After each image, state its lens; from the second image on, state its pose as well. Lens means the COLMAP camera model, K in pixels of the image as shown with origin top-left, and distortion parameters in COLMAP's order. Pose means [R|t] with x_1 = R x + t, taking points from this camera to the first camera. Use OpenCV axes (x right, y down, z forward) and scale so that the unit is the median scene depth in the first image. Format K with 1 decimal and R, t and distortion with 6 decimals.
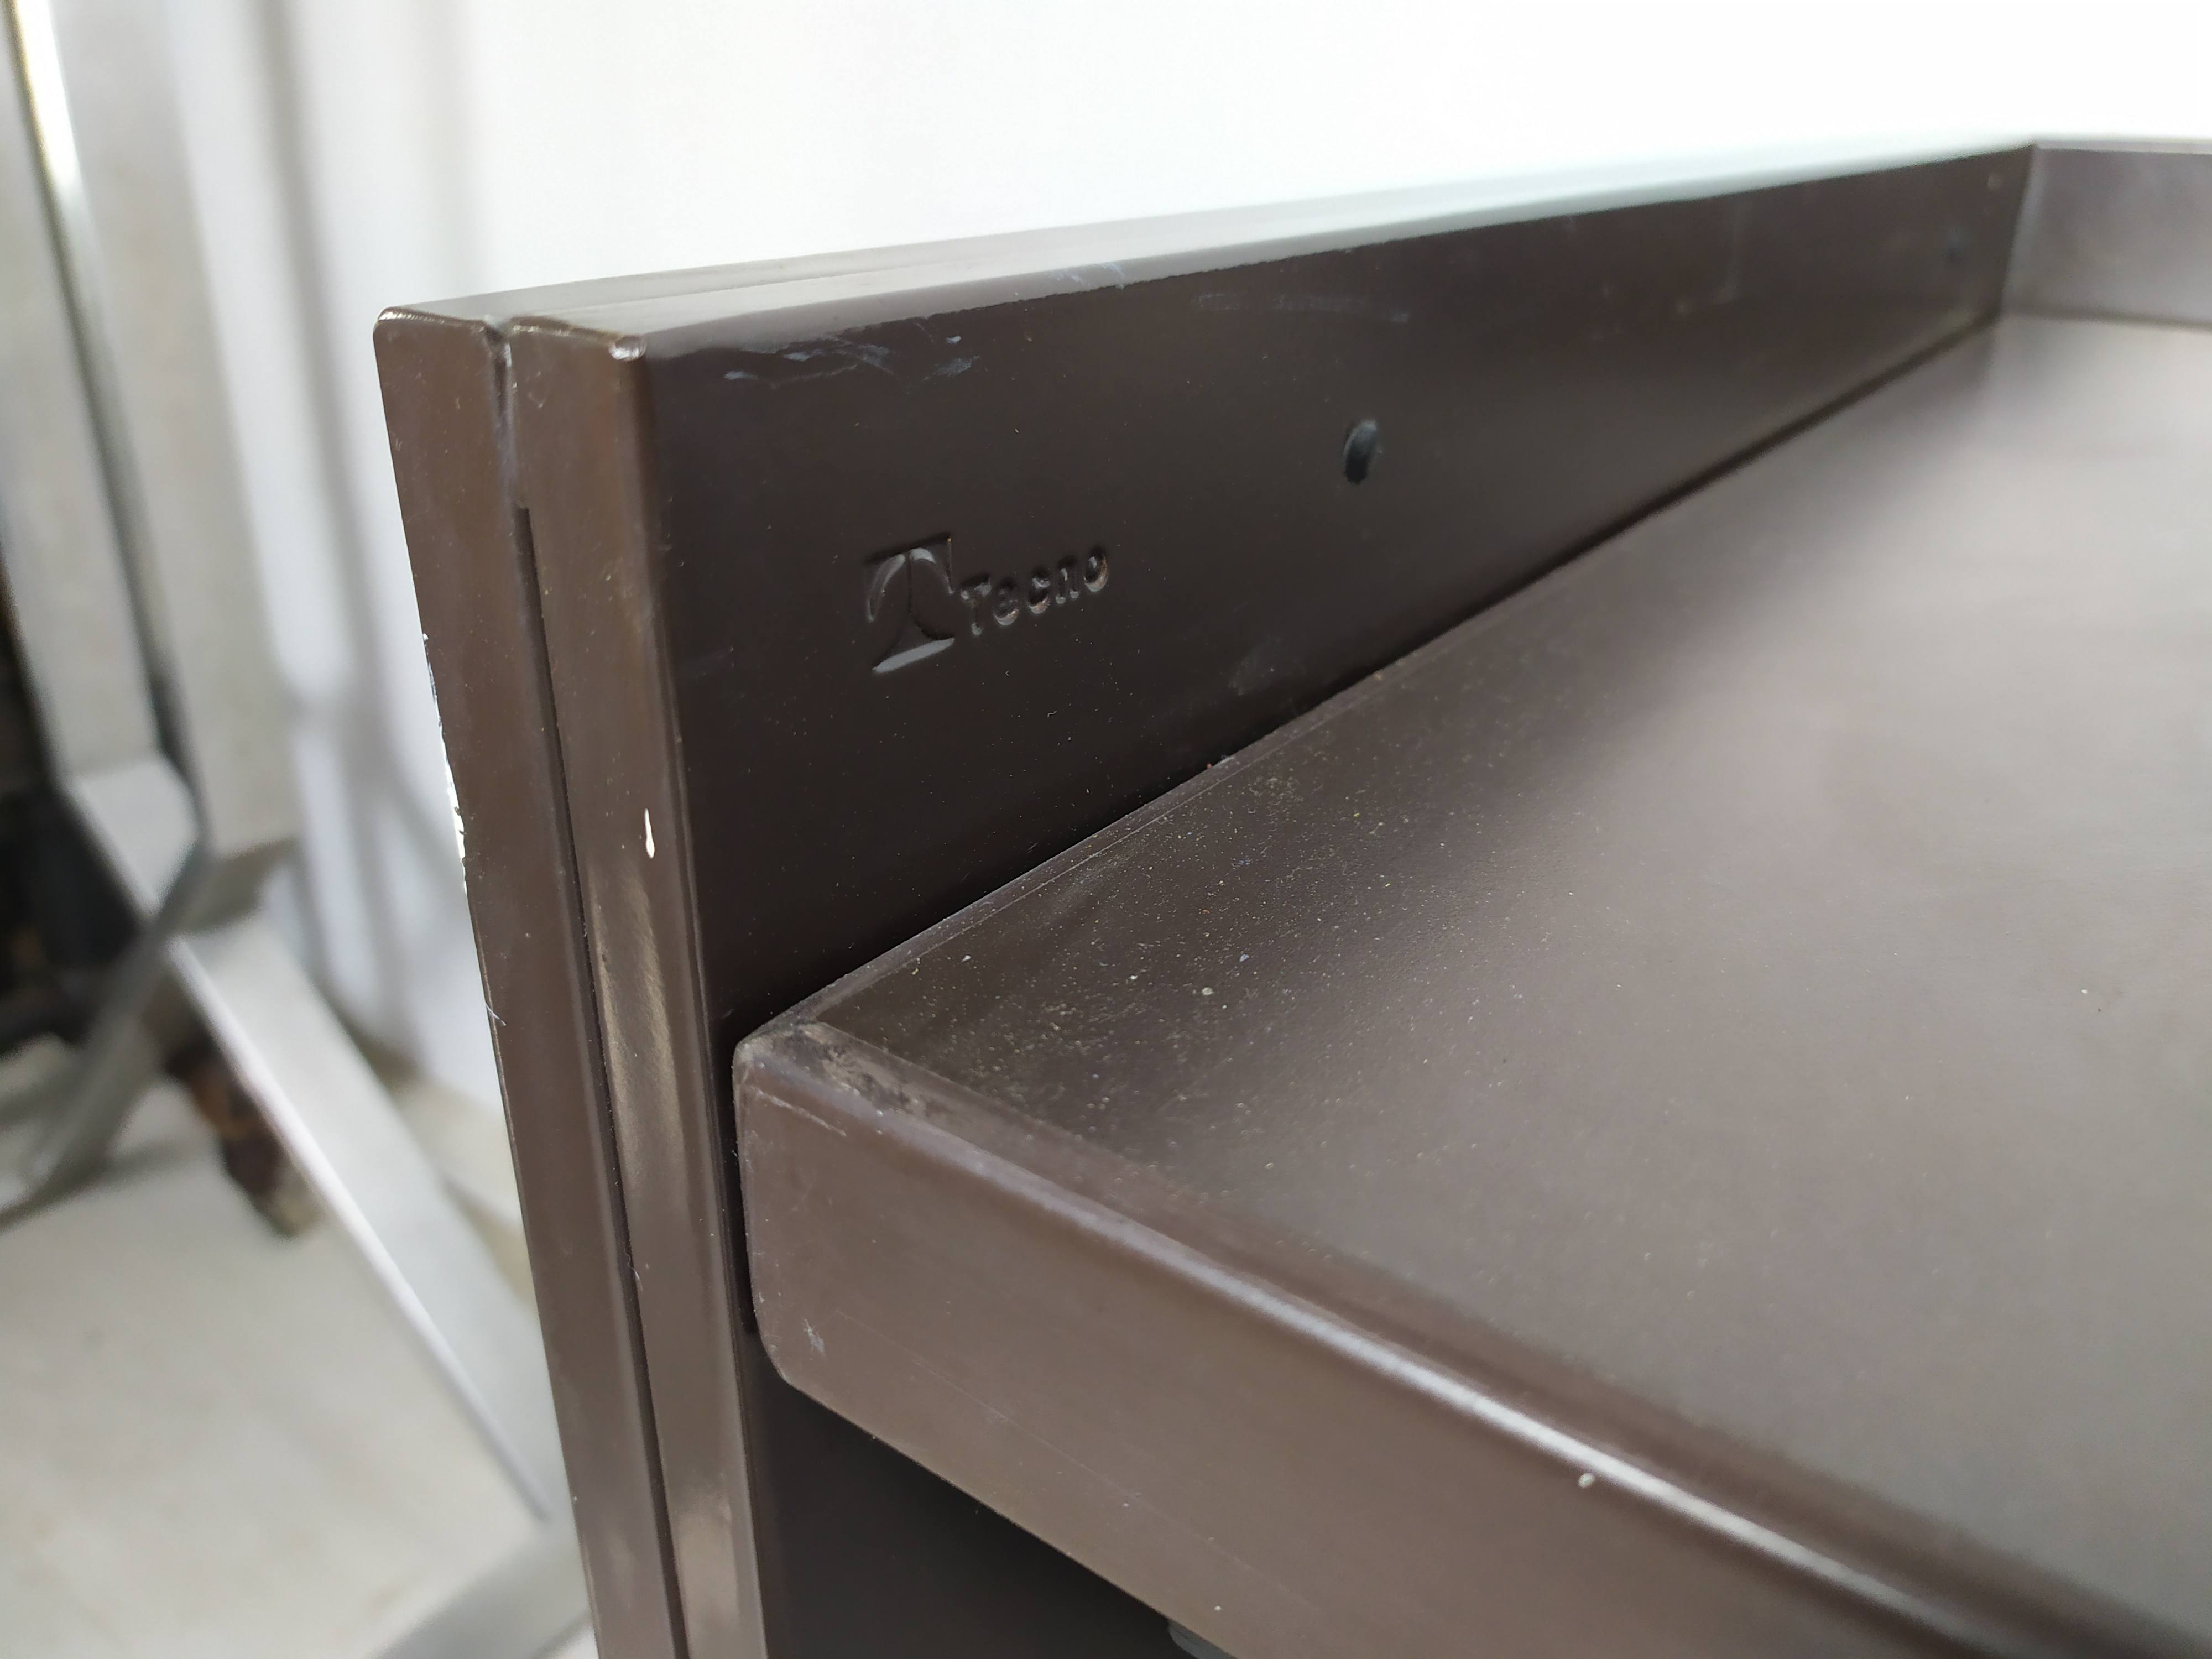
lens RADIAL K [[1684.7, 0, 1106.0], [0, 1684.7, 829.5], [0, 0, 1]] dist [0.053717, -0.005307]
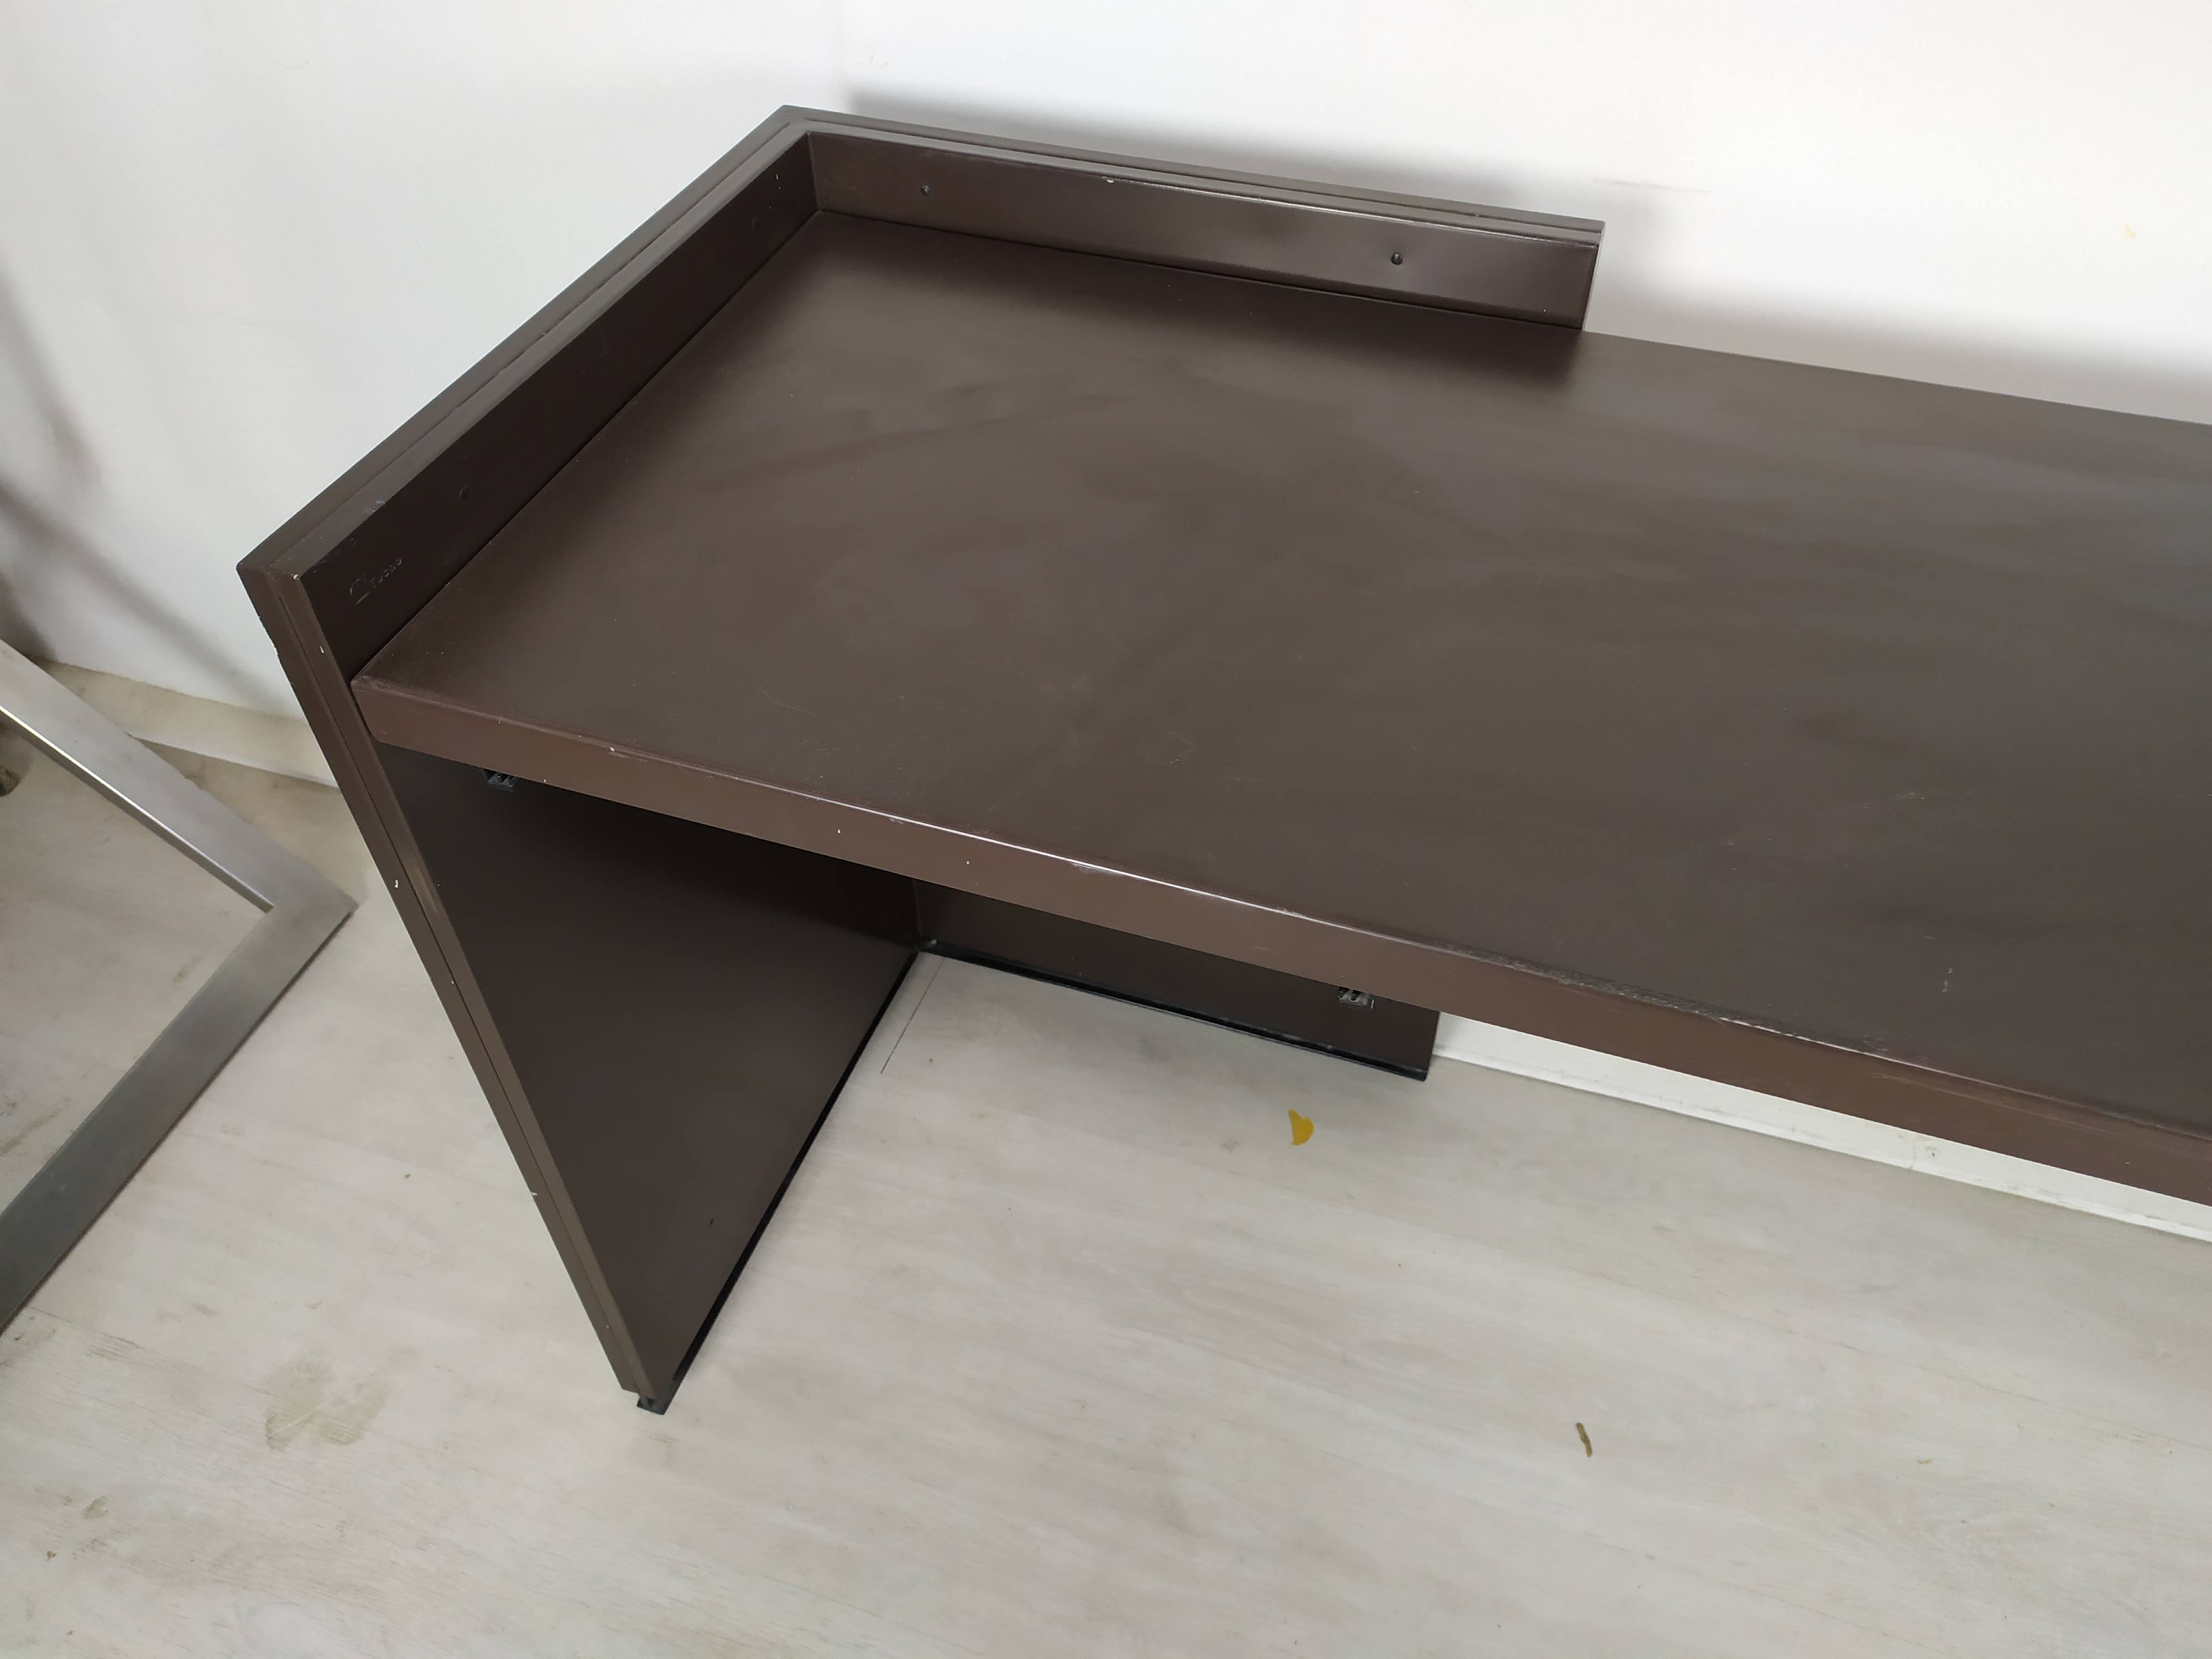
lens RADIAL K [[1692.4, 0, 1097.9], [0, 1692.4, 893.1], [0, 0, 1]] dist [0.003266, 0.000525]
pose [[0.951504, -0.229590, 0.204764, 0.755341], [0.134297, 0.908829, 0.394961, -1.033887], [-0.276774, -0.348308, 0.895588, -4.534280]]
